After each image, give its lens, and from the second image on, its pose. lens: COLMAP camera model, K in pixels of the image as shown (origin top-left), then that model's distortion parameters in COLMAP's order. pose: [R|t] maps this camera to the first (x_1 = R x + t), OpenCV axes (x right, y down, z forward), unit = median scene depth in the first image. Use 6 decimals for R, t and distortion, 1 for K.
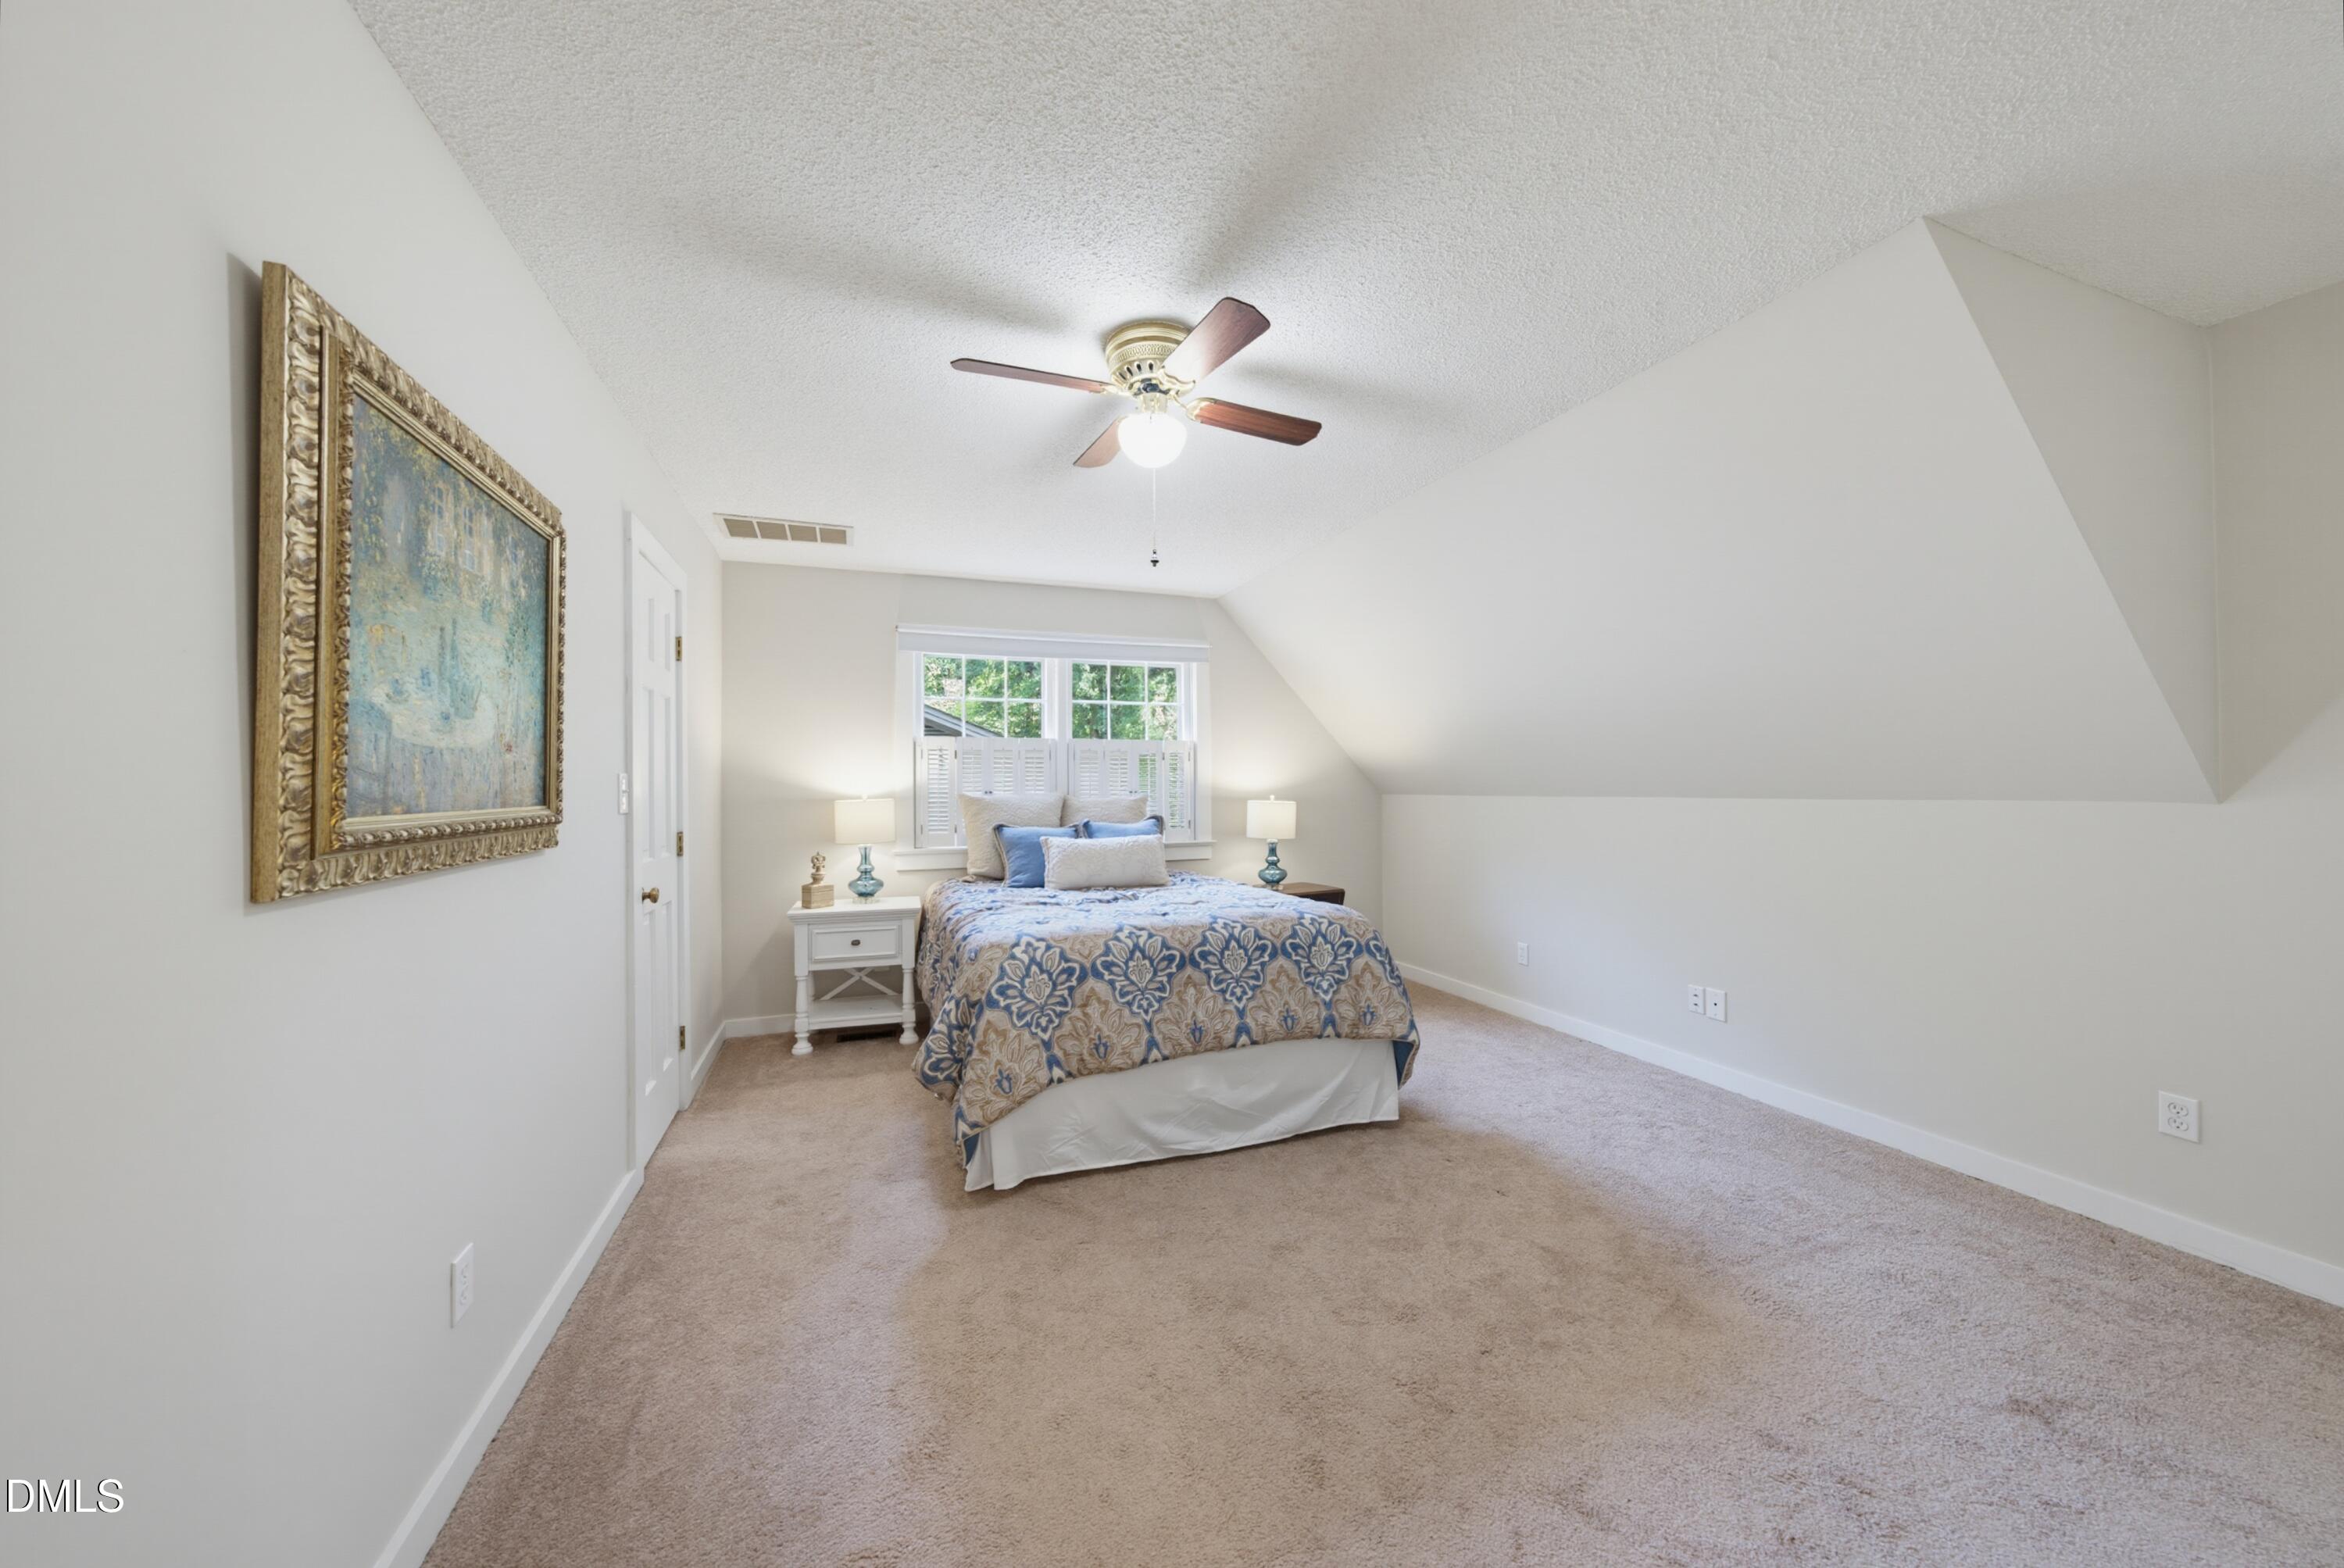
lens RADIAL K [[815.2, 0, 1181.8], [0, 815.2, 777.6], [0, 0, 1]] dist [-0.000661, 0.005954]
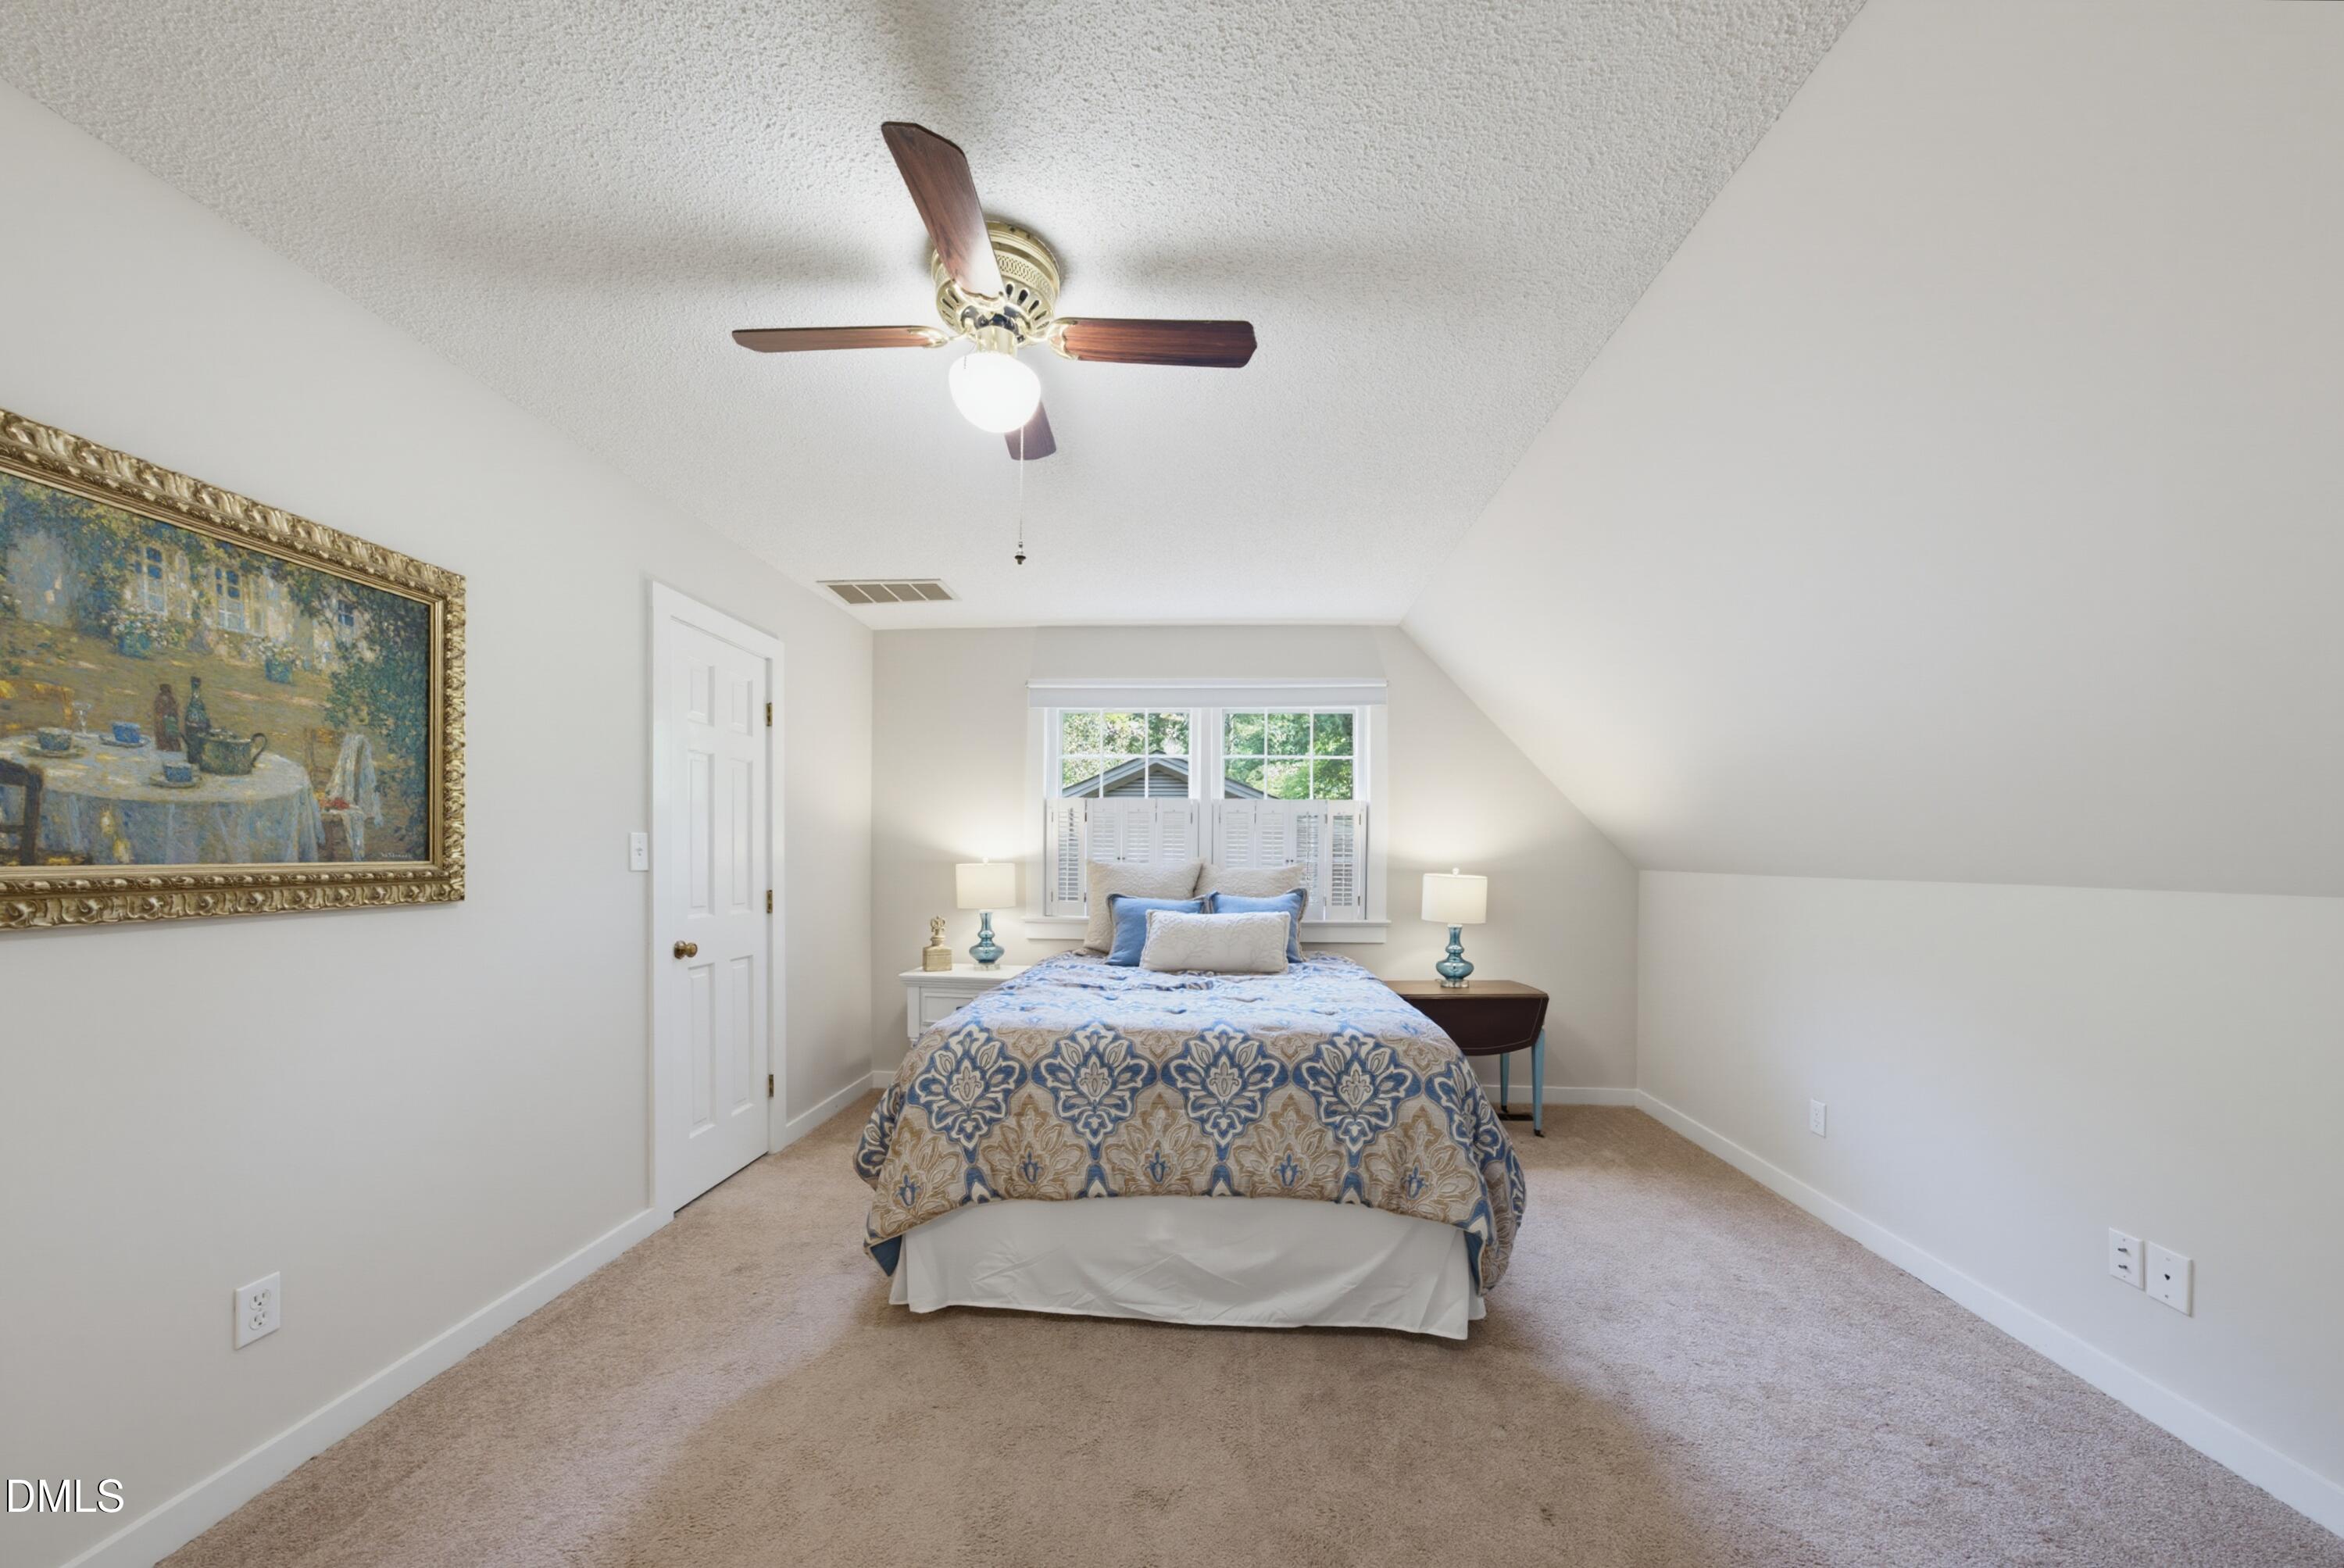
lens RADIAL K [[838.3, 0, 1173.6], [0, 838.3, 862.9], [0, 0, 1]] dist [0.000864, 0.008428]
pose [[0.911291, 0.019044, -0.411322, 0.343538], [-0.011348, 0.999712, 0.021146, 0.003350], [0.411606, -0.014602, 0.911245, 0.269073]]
